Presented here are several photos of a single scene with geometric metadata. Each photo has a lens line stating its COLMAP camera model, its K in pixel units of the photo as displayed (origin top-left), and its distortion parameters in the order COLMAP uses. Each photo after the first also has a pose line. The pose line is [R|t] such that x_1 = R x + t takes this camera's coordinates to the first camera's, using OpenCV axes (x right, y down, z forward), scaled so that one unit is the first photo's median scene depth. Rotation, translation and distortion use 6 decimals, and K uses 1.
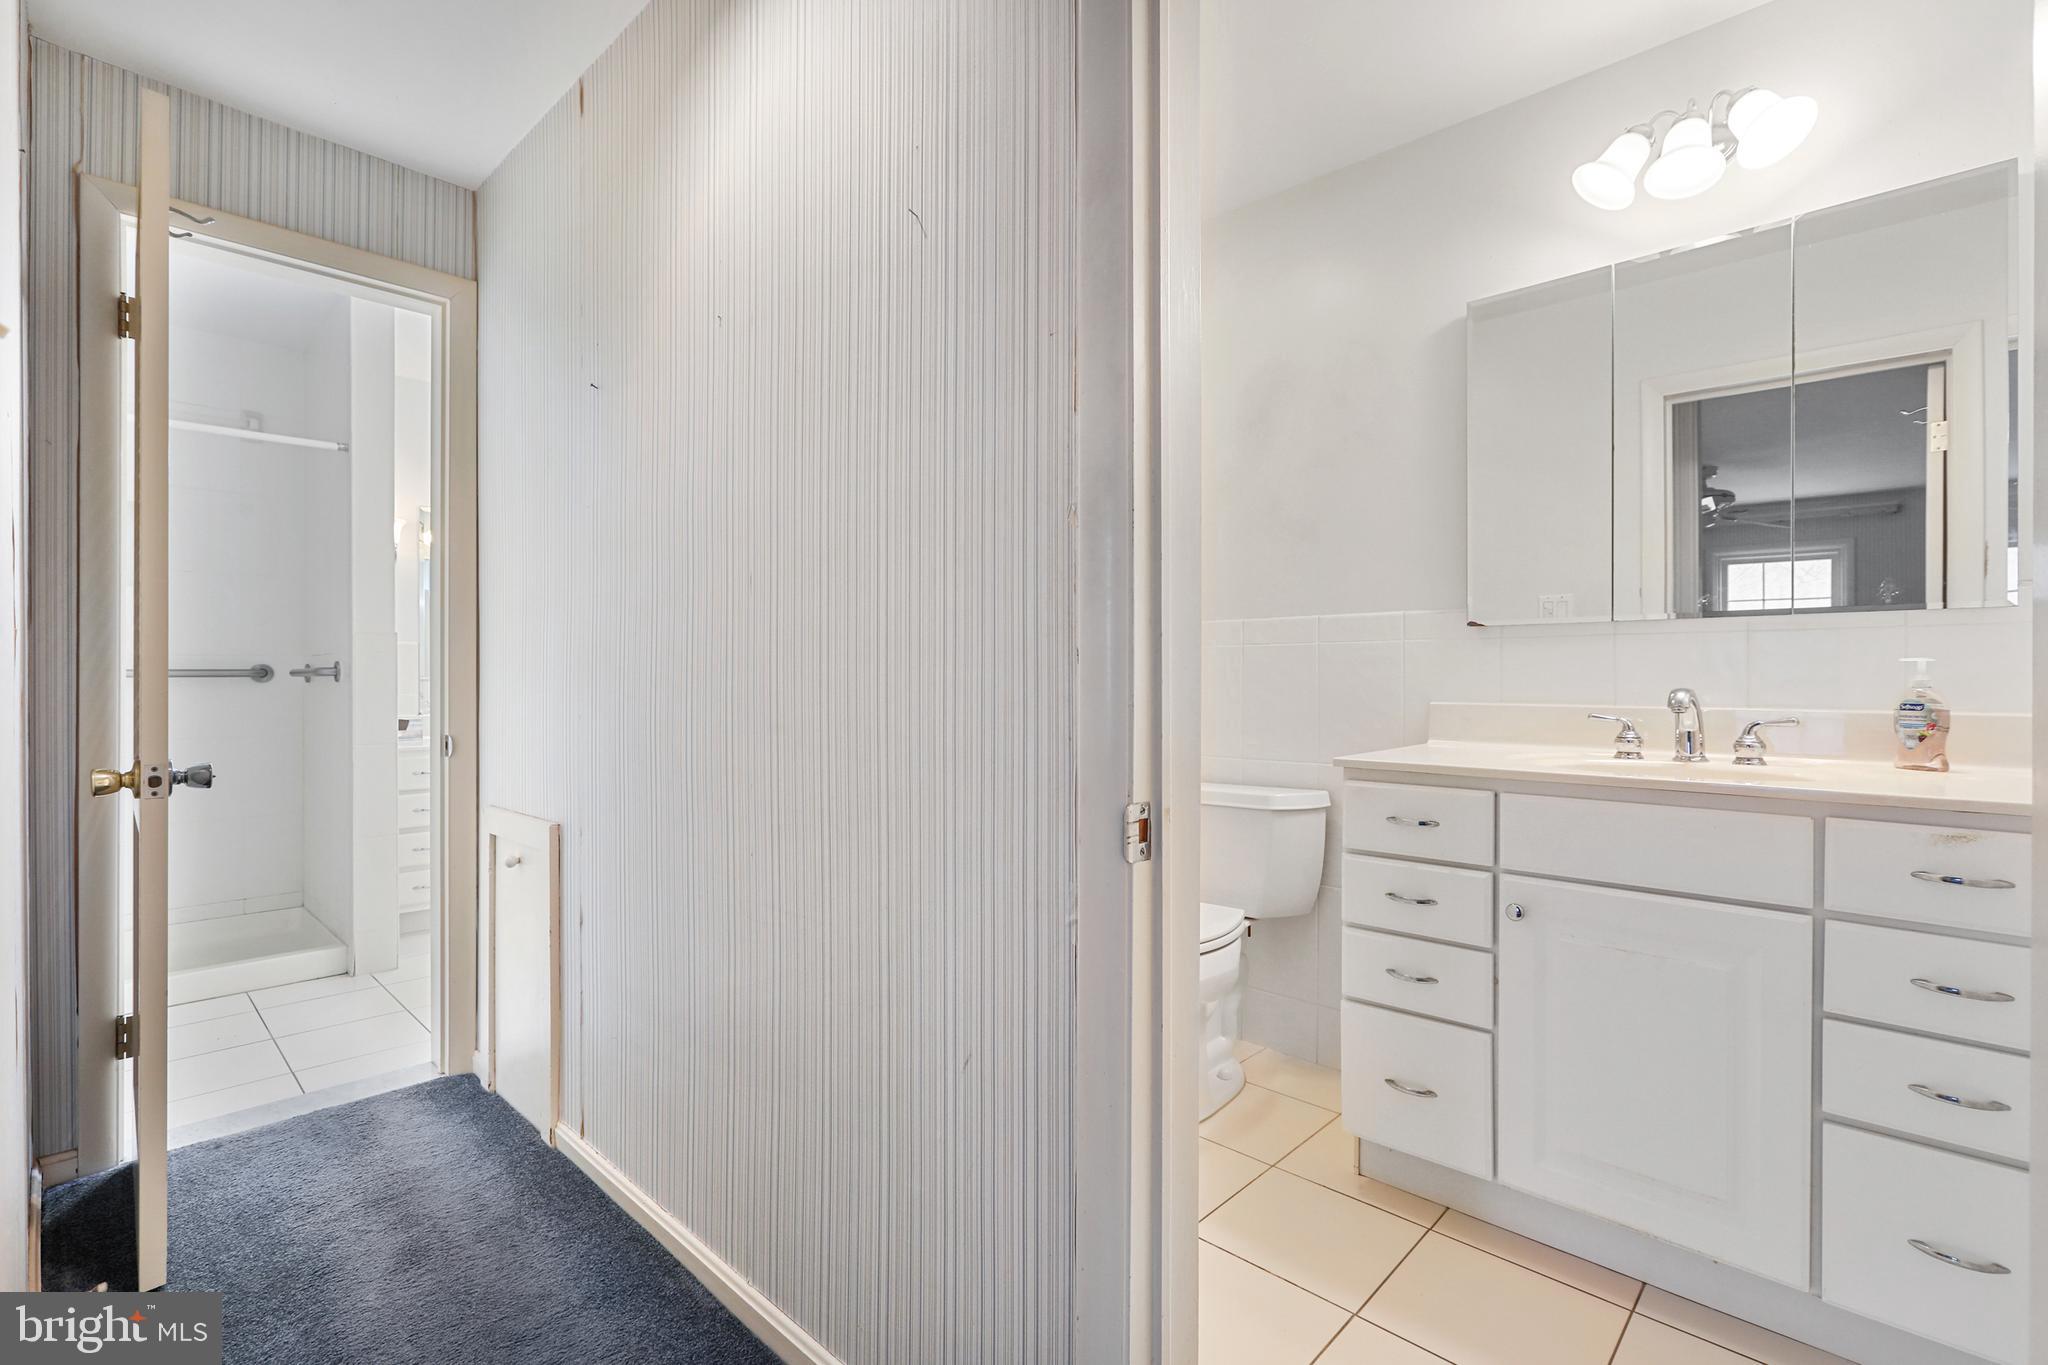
lens RADIAL K [[932.9, 0, 1023.4], [0, 932.9, 690.0], [0, 0, 1]] dist [-0.003150, 0.000672]
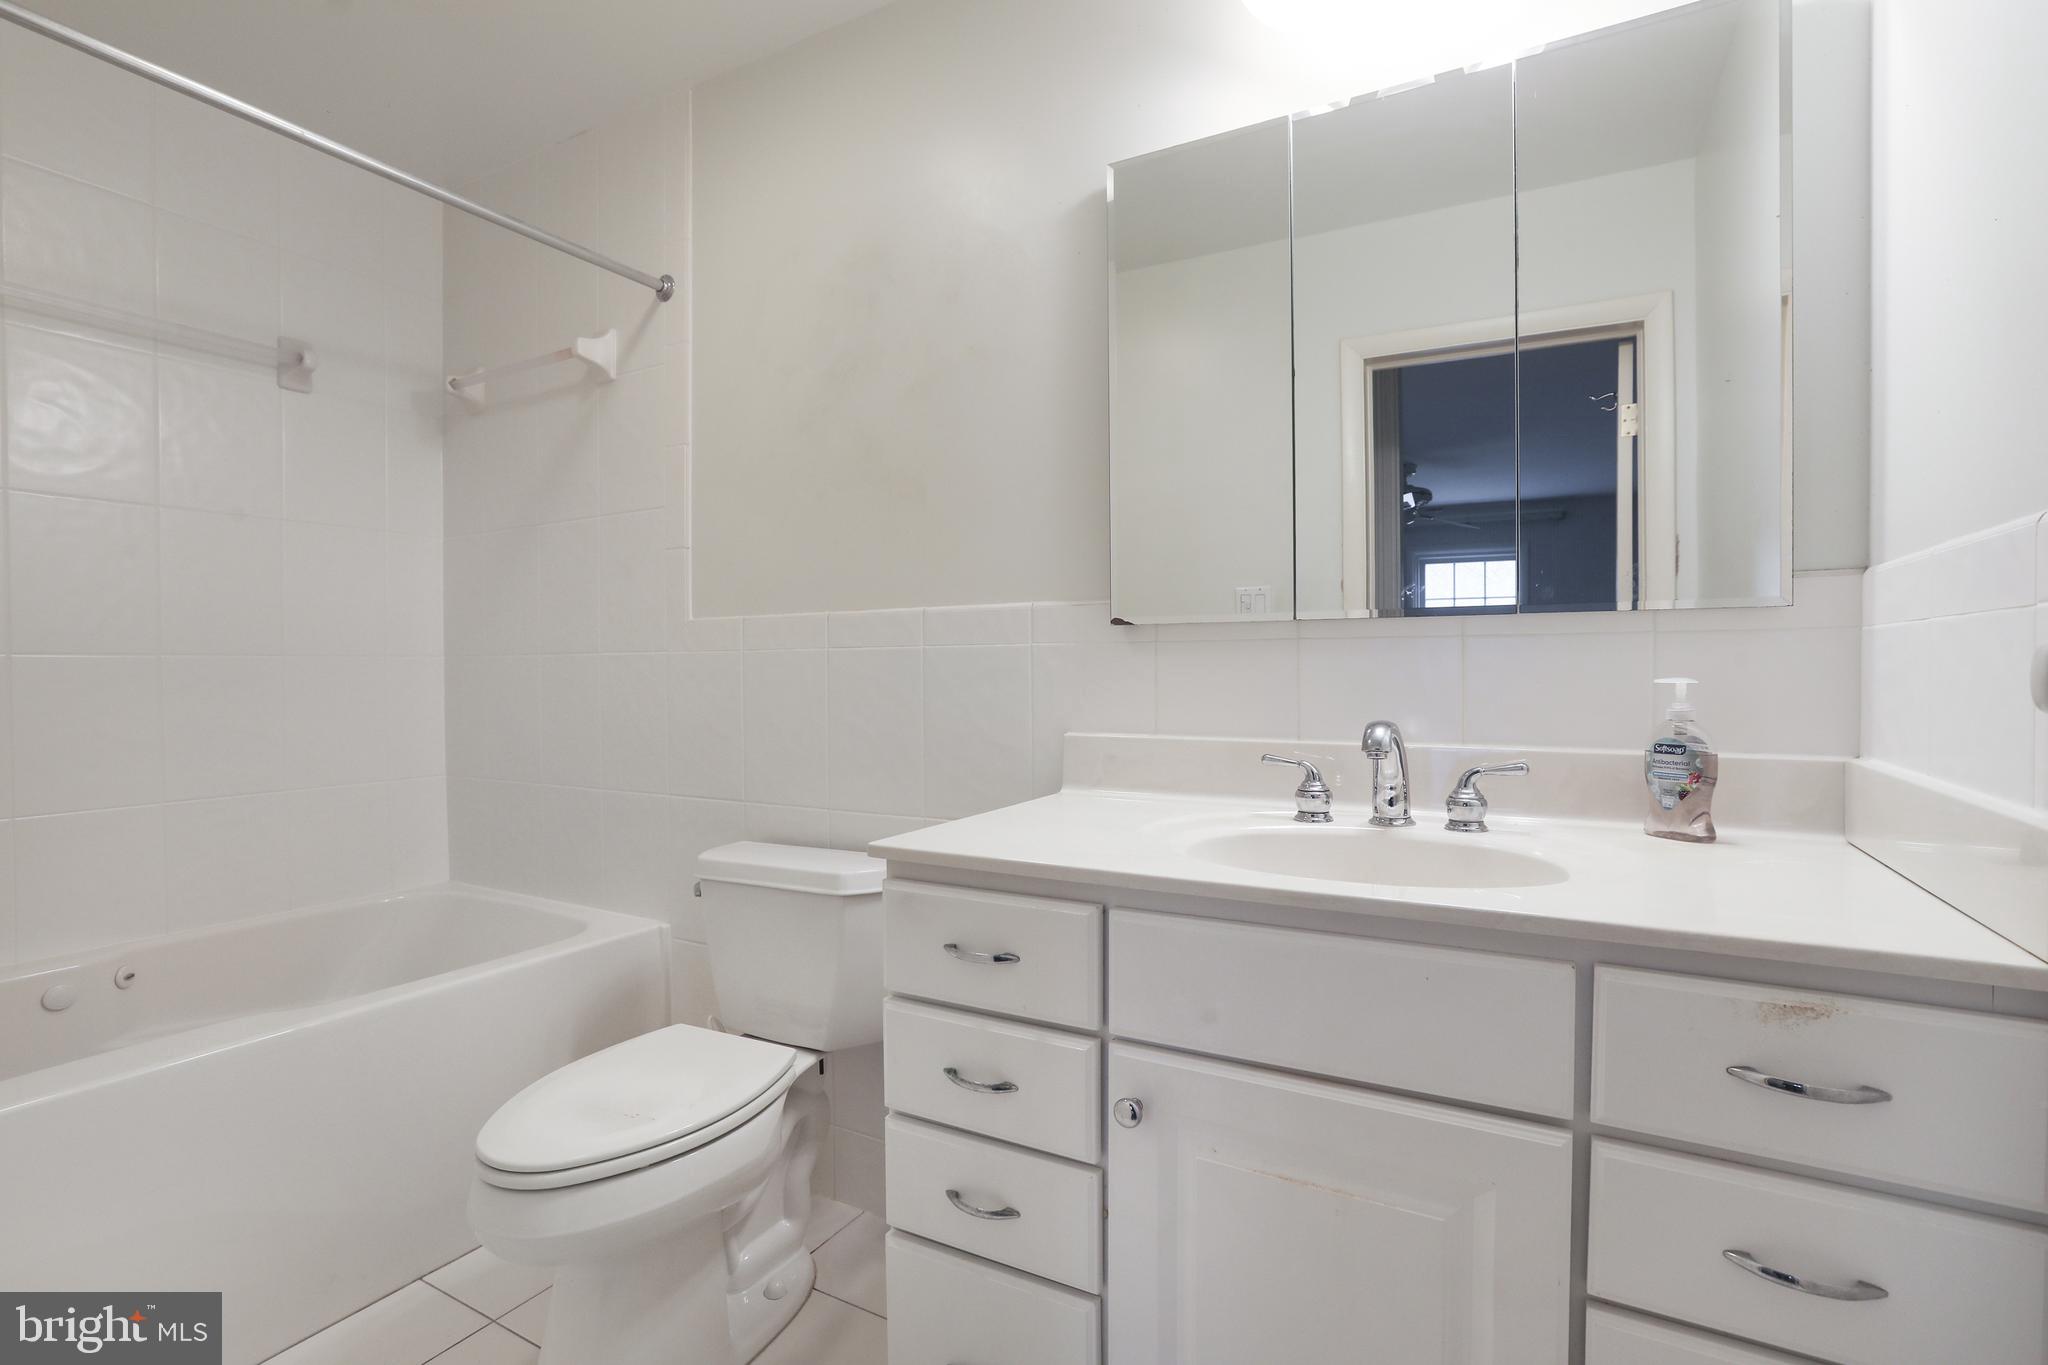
lens RADIAL K [[971.5, 0, 975.3], [0, 971.5, 693.5], [0, 0, 1]] dist [-0.065951, 0.045909]
pose [[0.977891, -0.007219, 0.208990, 0.261425], [0.005049, 0.999928, 0.010918, -0.029518], [-0.209053, -0.009621, 0.977857, 0.363242]]
